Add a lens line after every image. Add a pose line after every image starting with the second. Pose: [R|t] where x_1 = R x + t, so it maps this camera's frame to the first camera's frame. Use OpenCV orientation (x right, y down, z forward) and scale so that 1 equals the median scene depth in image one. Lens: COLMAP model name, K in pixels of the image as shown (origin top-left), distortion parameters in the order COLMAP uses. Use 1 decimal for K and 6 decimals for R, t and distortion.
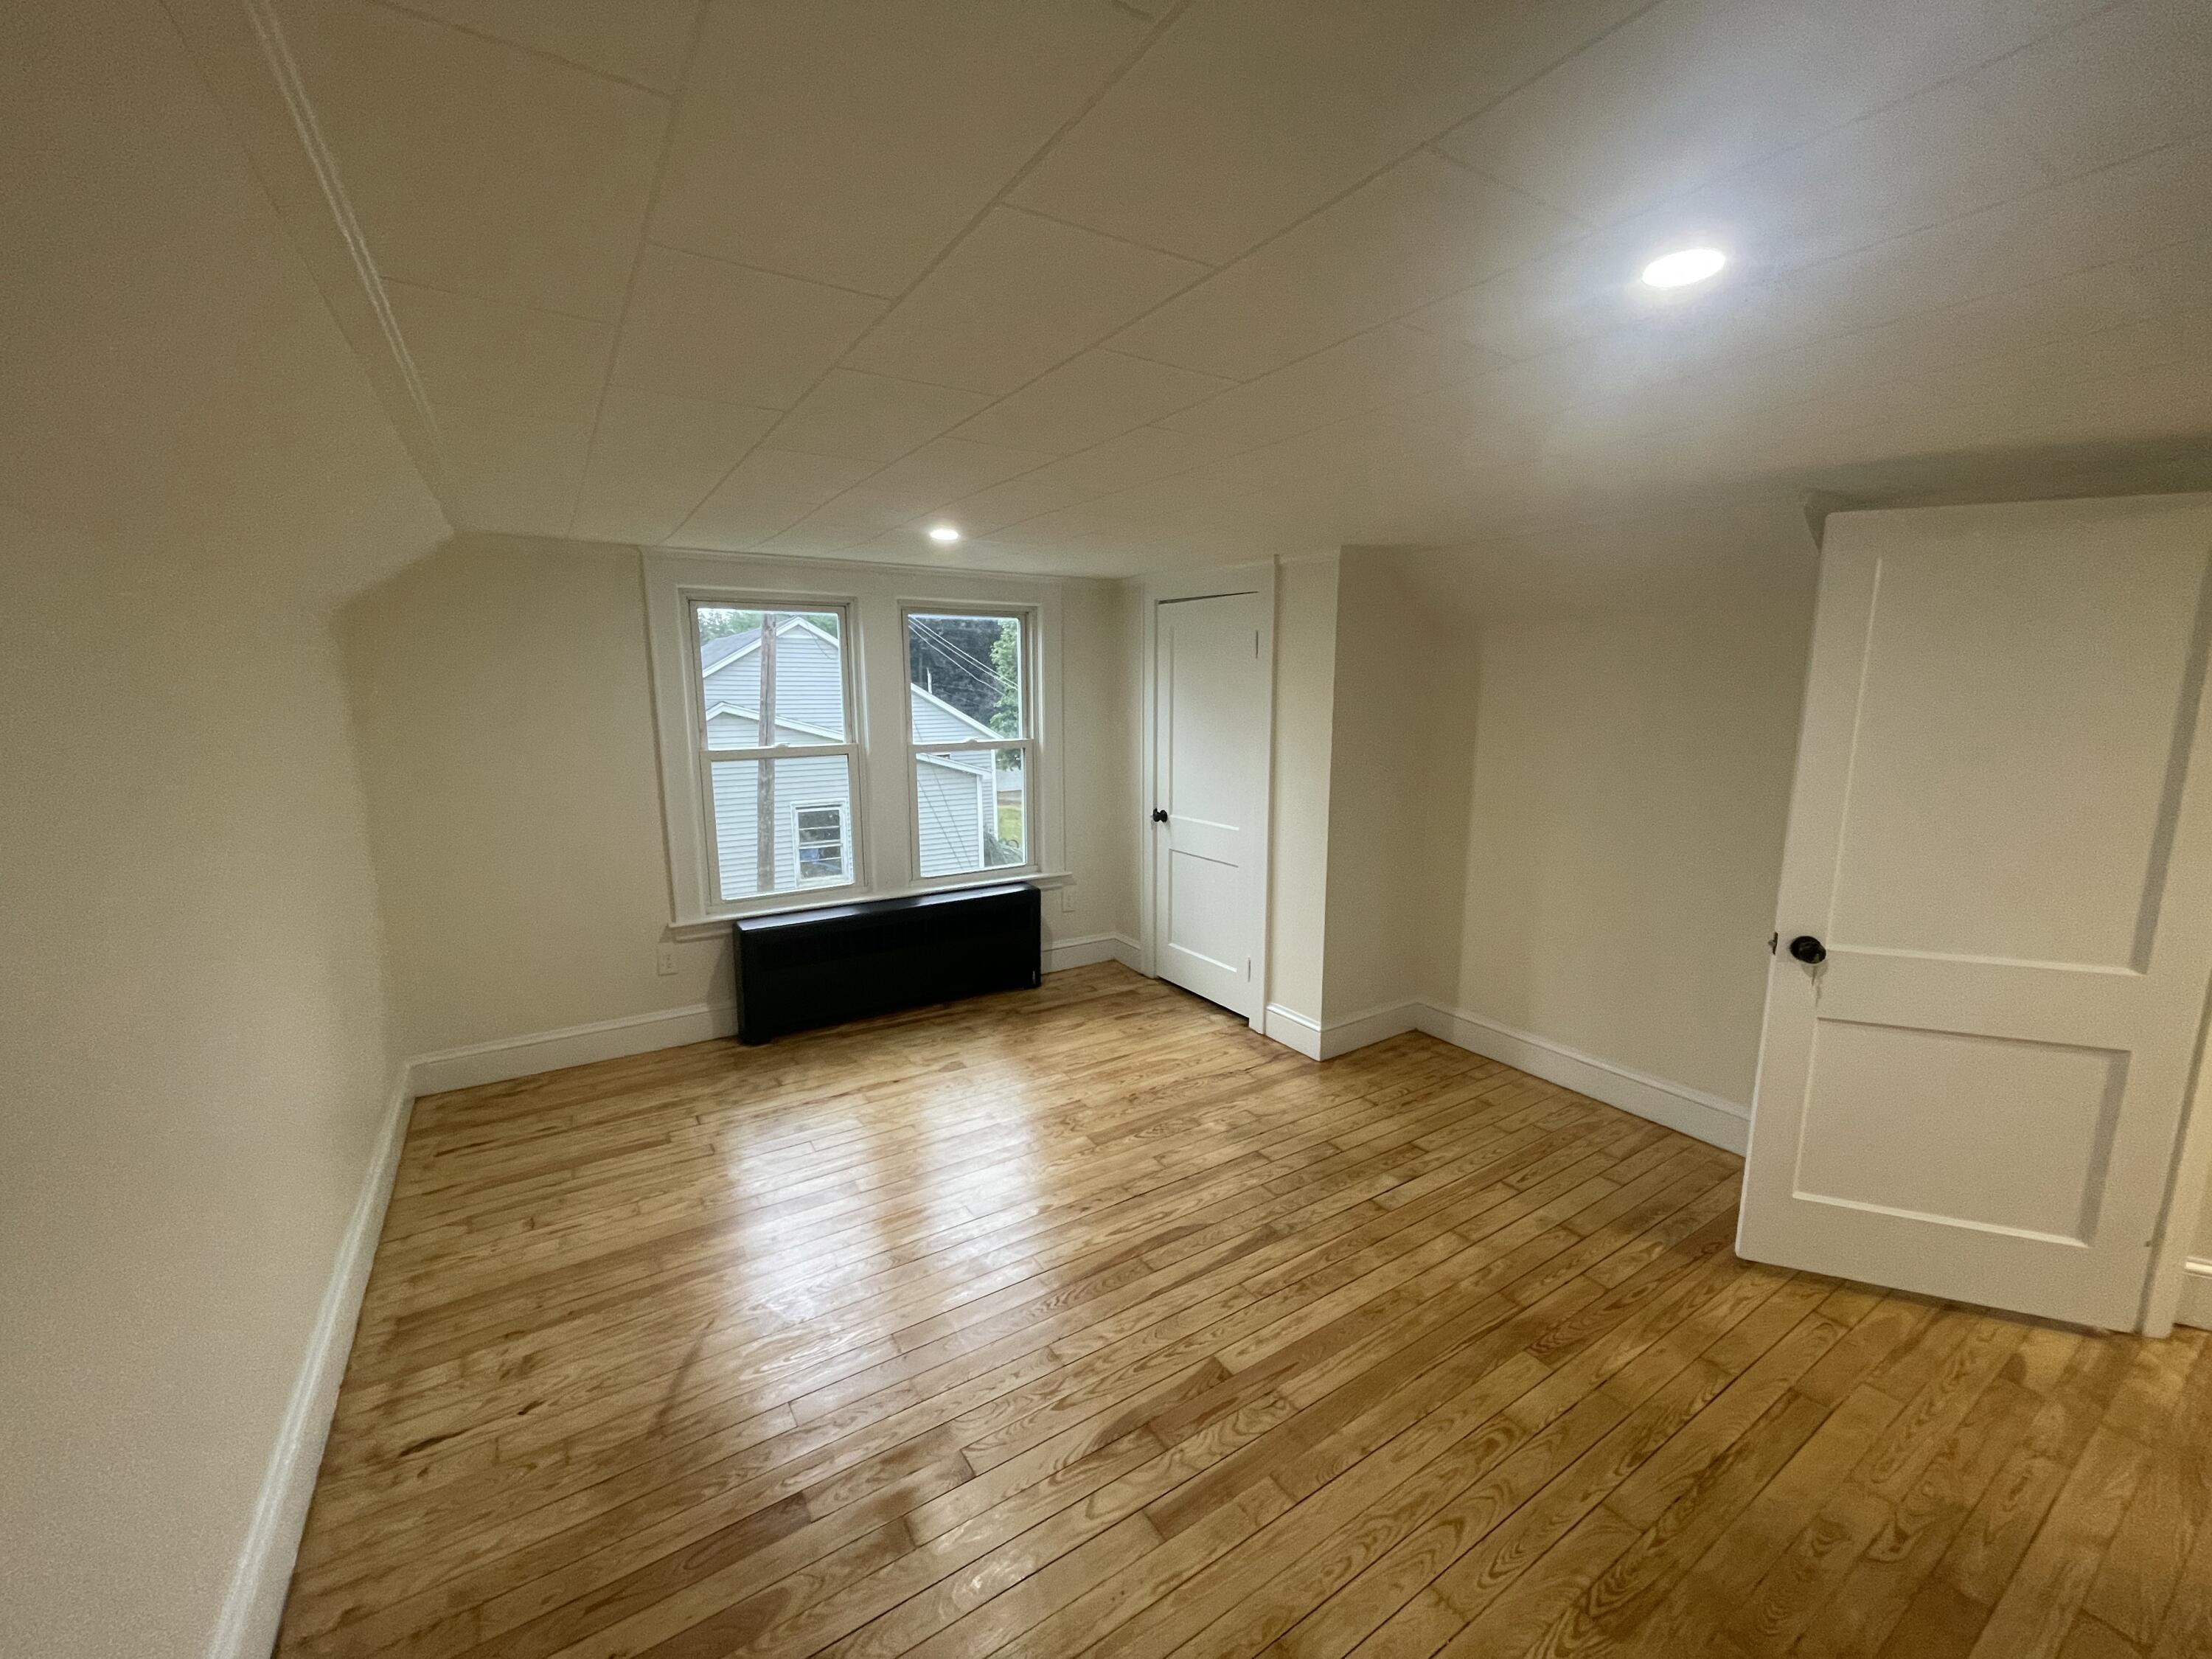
lens RADIAL K [[899.6, 0, 1121.7], [0, 899.6, 825.8], [0, 0, 1]] dist [-0.001914, 0.001552]
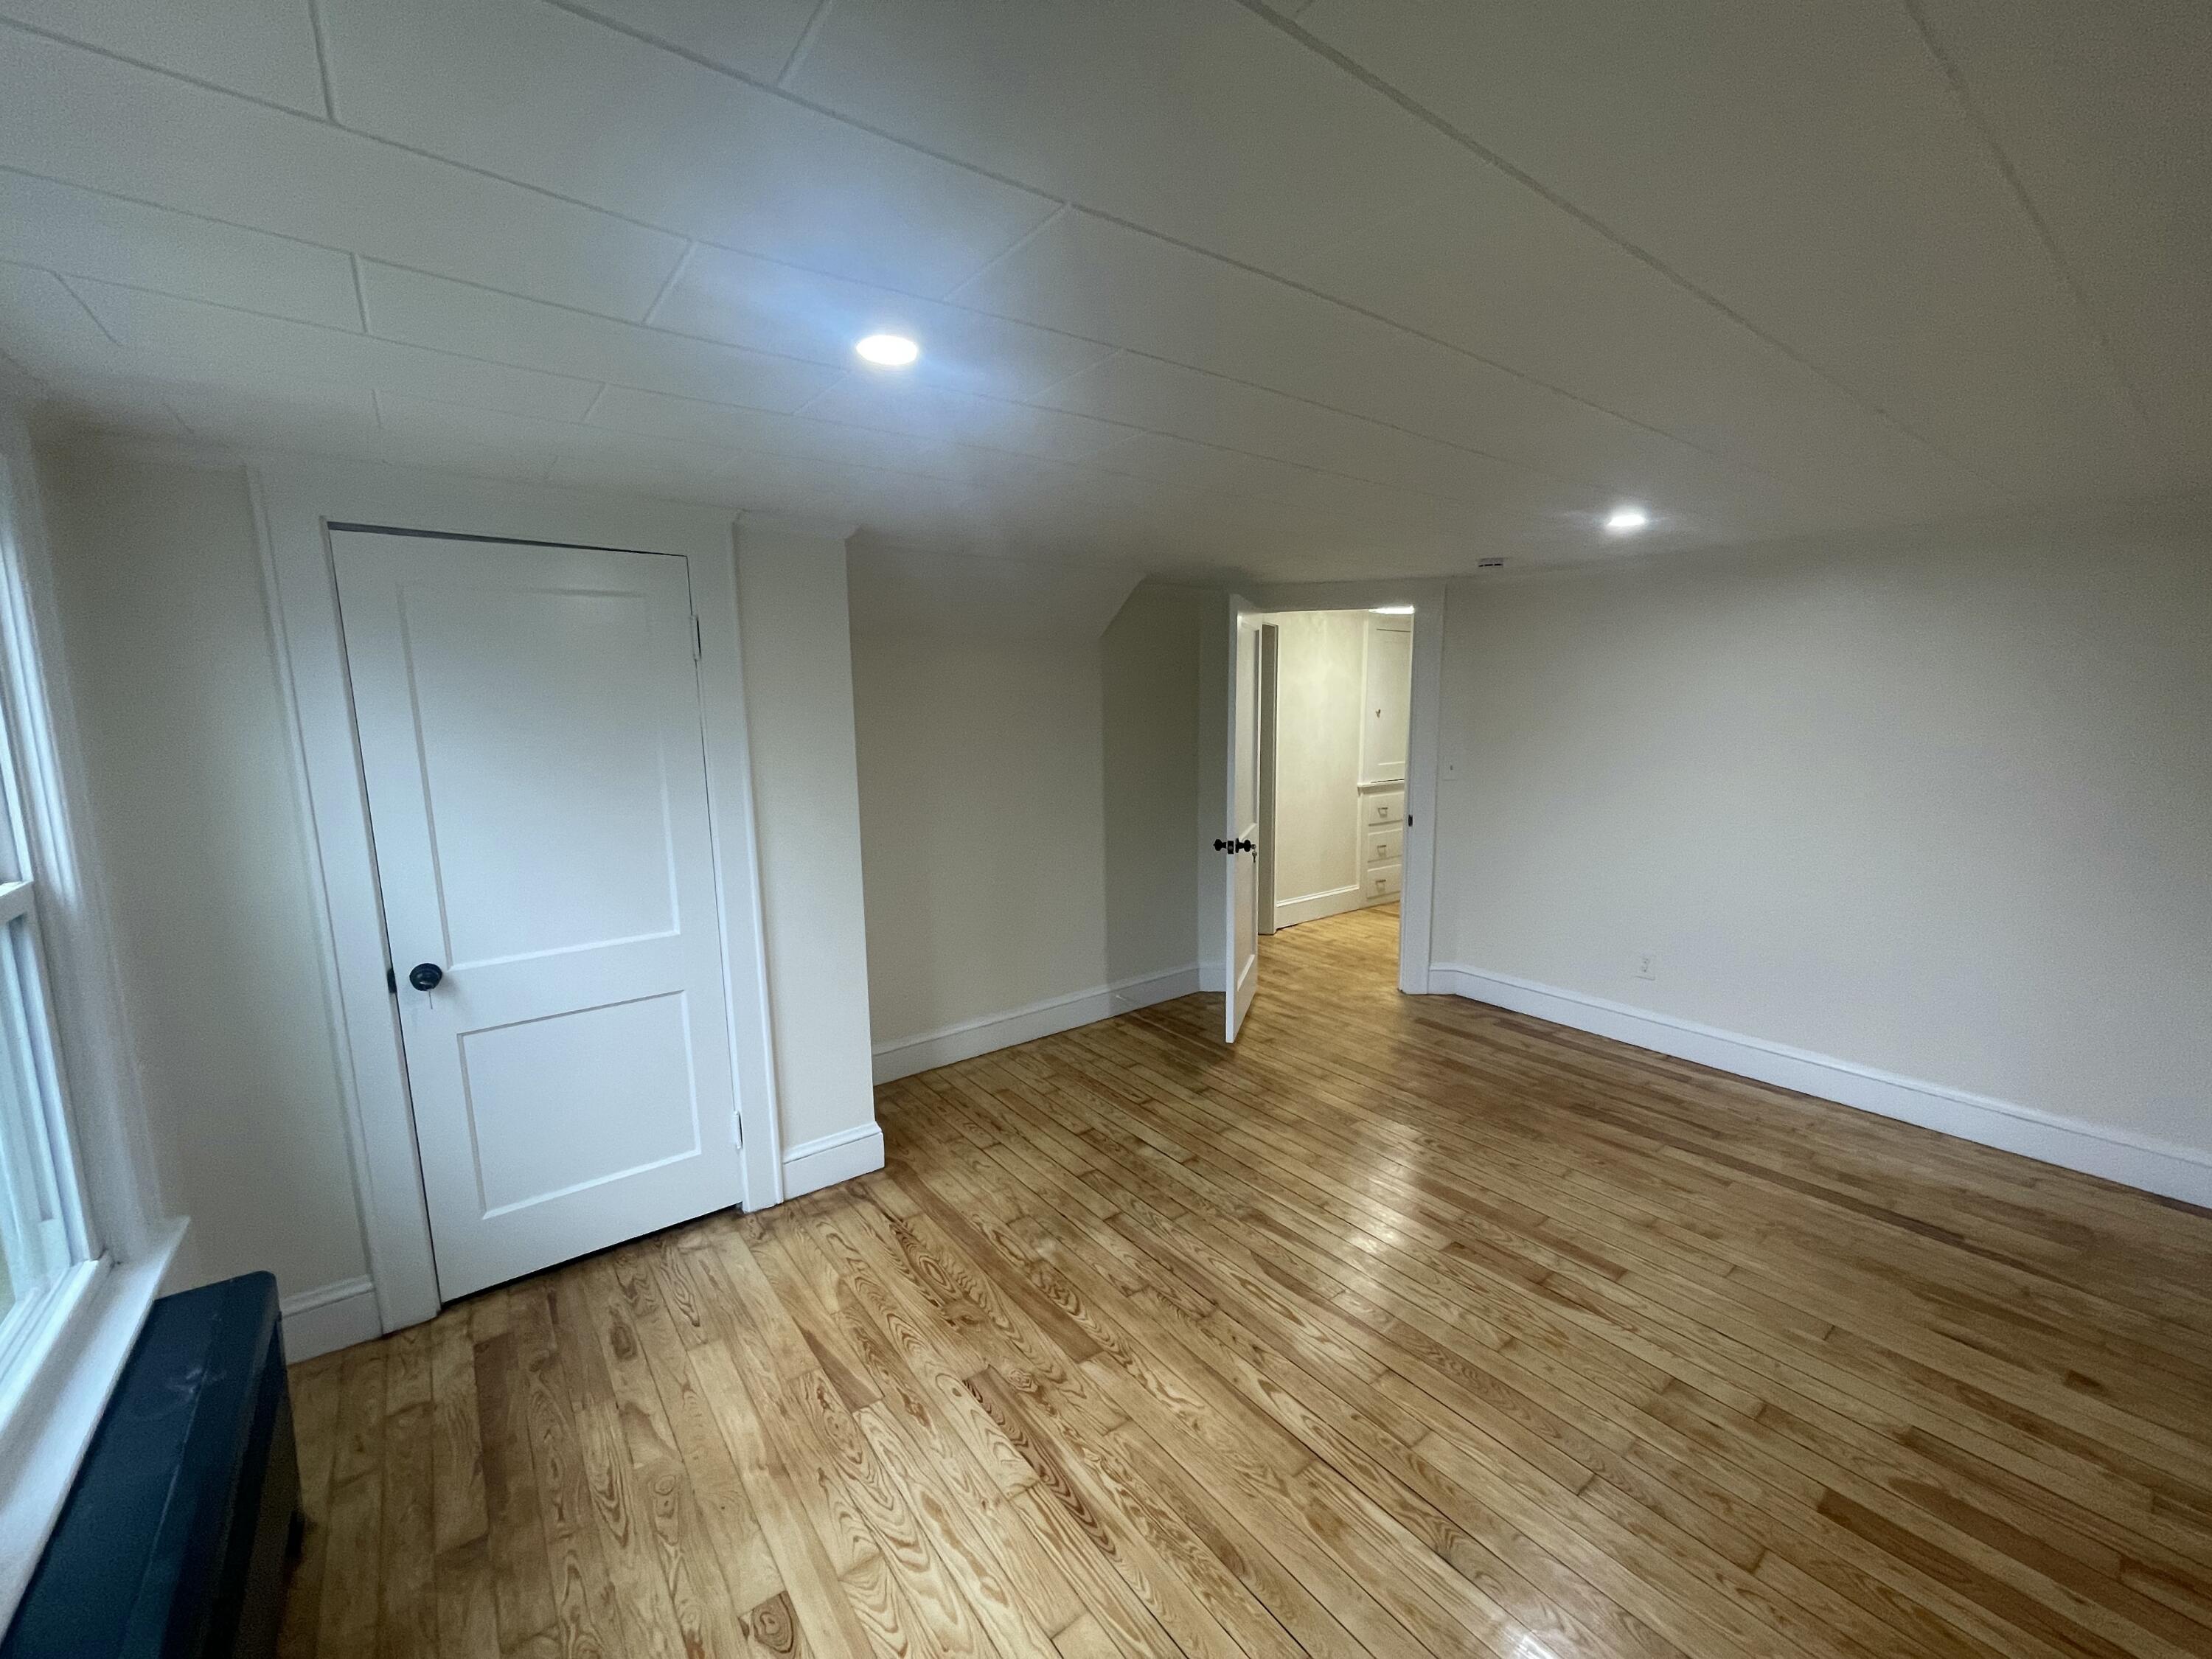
lens RADIAL K [[899.6, 0, 1117.3], [0, 899.6, 819.1], [0, 0, 1]] dist [-0.001914, 0.001552]
pose [[-0.078263, -0.136534, 0.987539, -0.577984], [0.172610, 0.973761, 0.148308, -0.129437], [-0.981876, 0.182066, -0.052643, 0.831221]]
